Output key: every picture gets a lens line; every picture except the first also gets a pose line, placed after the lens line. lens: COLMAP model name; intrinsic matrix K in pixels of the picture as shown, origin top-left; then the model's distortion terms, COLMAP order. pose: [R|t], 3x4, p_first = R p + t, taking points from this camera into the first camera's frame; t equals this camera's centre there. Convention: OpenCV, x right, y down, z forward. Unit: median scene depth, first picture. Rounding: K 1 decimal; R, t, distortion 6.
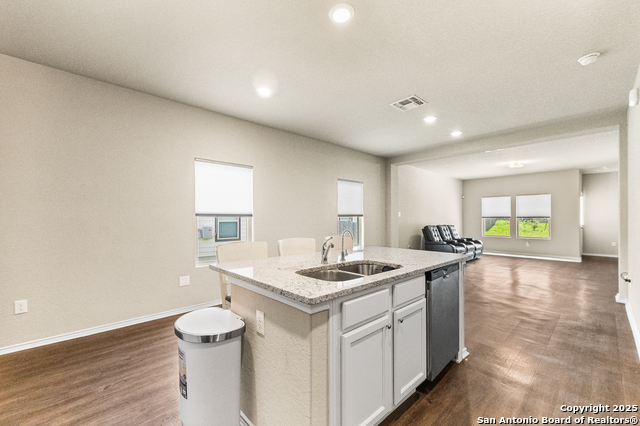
lens RADIAL K [[261.8, 0, 306.8], [0, 261.8, 216.5], [0, 0, 1]] dist [-0.000358, -0.000114]
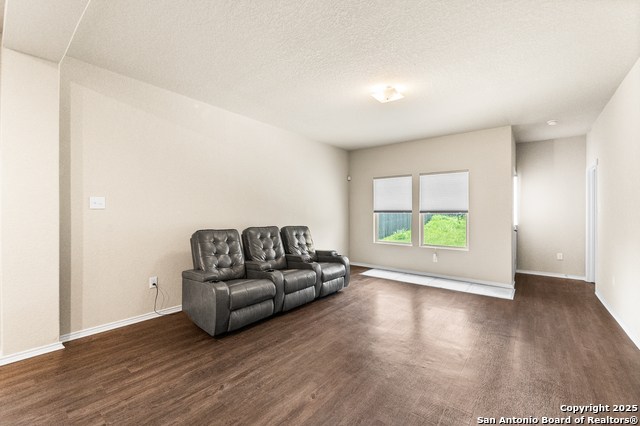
lens RADIAL K [[266.4, 0, 318.0], [0, 266.4, 212.0], [0, 0, 1]] dist [-0.001895, -0.000304]
pose [[0.985772, 0.001289, 0.168082, 0.507774], [-0.002593, 0.999968, 0.007540, -0.000704], [-0.168067, -0.007869, 0.985744, 0.479246]]
